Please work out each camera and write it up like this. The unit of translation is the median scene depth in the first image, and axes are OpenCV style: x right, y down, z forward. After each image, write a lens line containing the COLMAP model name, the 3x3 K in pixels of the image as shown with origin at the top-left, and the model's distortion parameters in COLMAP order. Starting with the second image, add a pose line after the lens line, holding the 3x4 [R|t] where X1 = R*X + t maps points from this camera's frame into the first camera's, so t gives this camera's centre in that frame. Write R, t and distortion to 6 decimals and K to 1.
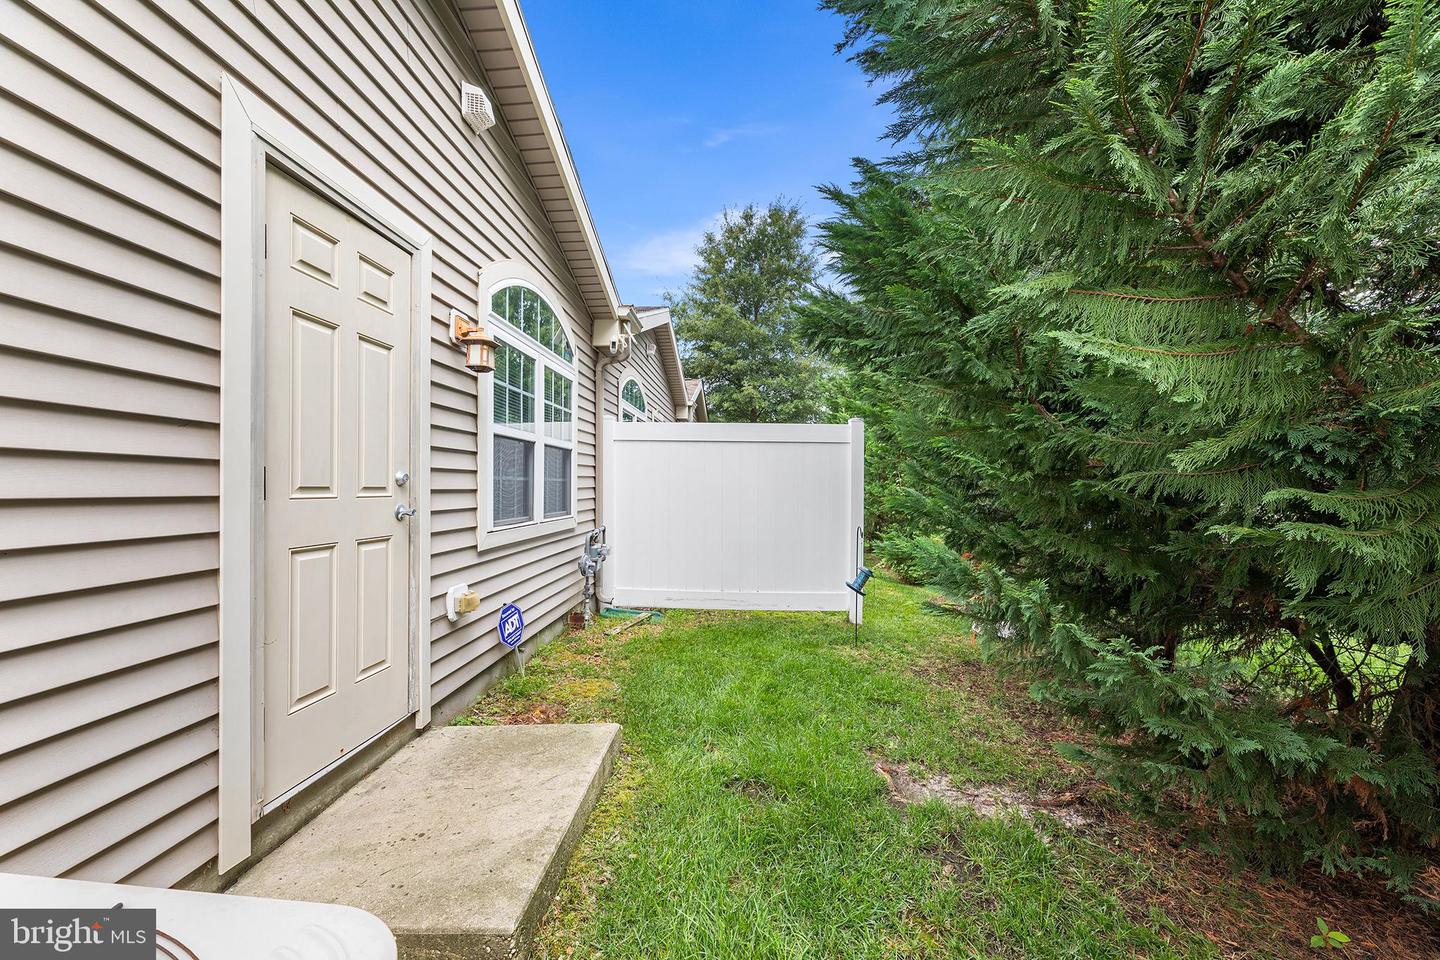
lens RADIAL K [[577.4, 0, 719.9], [0, 577.4, 482.5], [0, 0, 1]] dist [-0.000681, -0.000198]
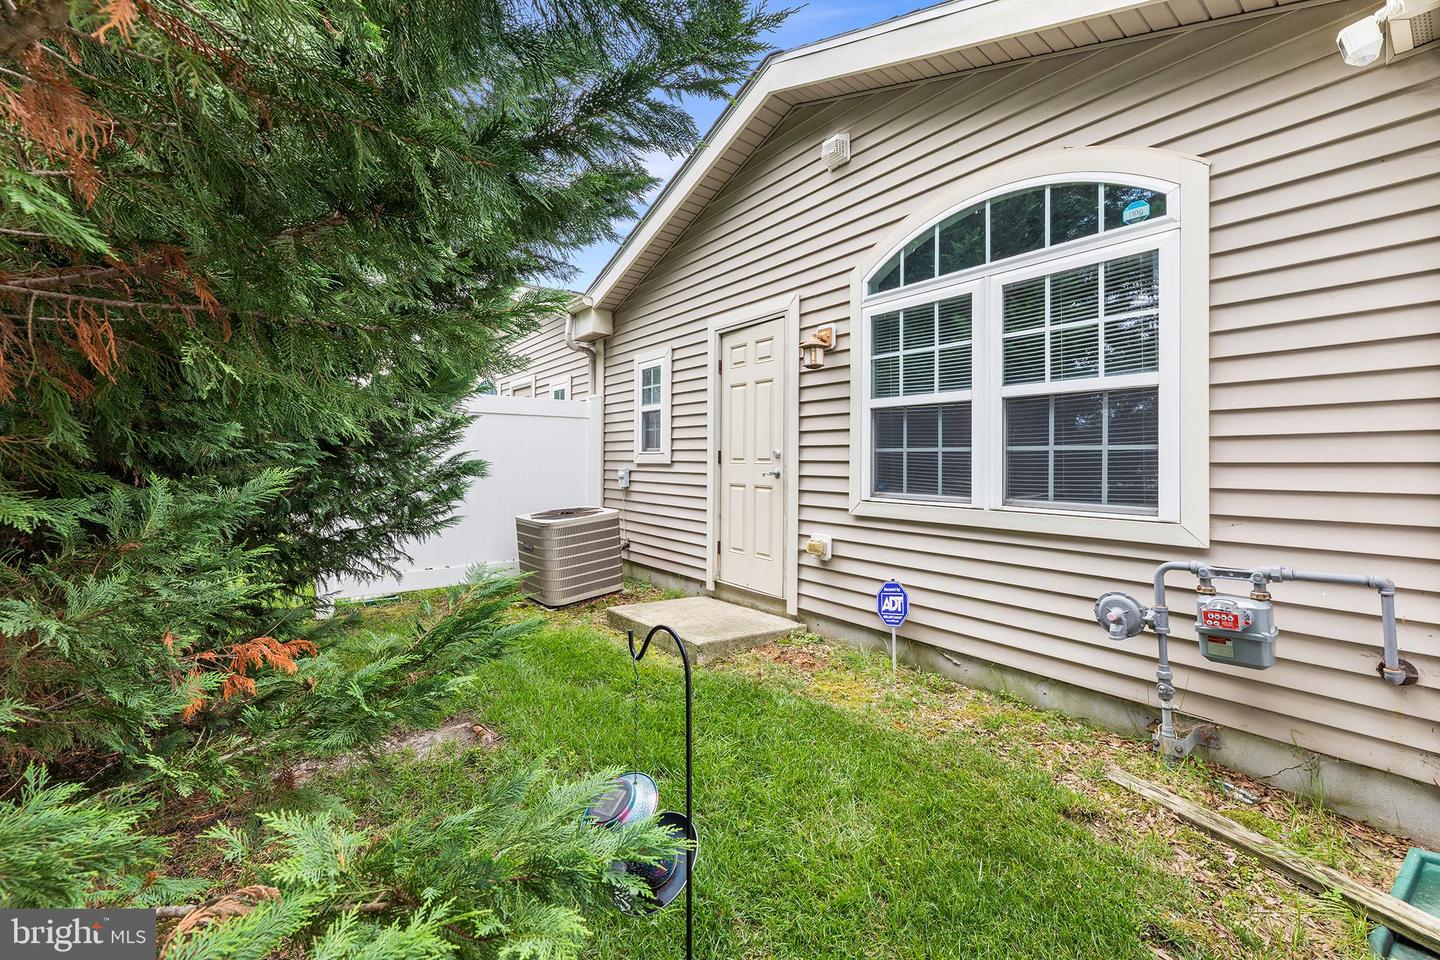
lens RADIAL K [[577.4, 0, 719.9], [0, 577.4, 482.5], [0, 0, 1]] dist [-0.000681, -0.000198]
pose [[-0.761740, -0.008560, -0.647826, 0.648149], [-0.024595, 0.999574, 0.015711, 0.053406], [0.647415, 0.027901, -0.761626, 2.097496]]
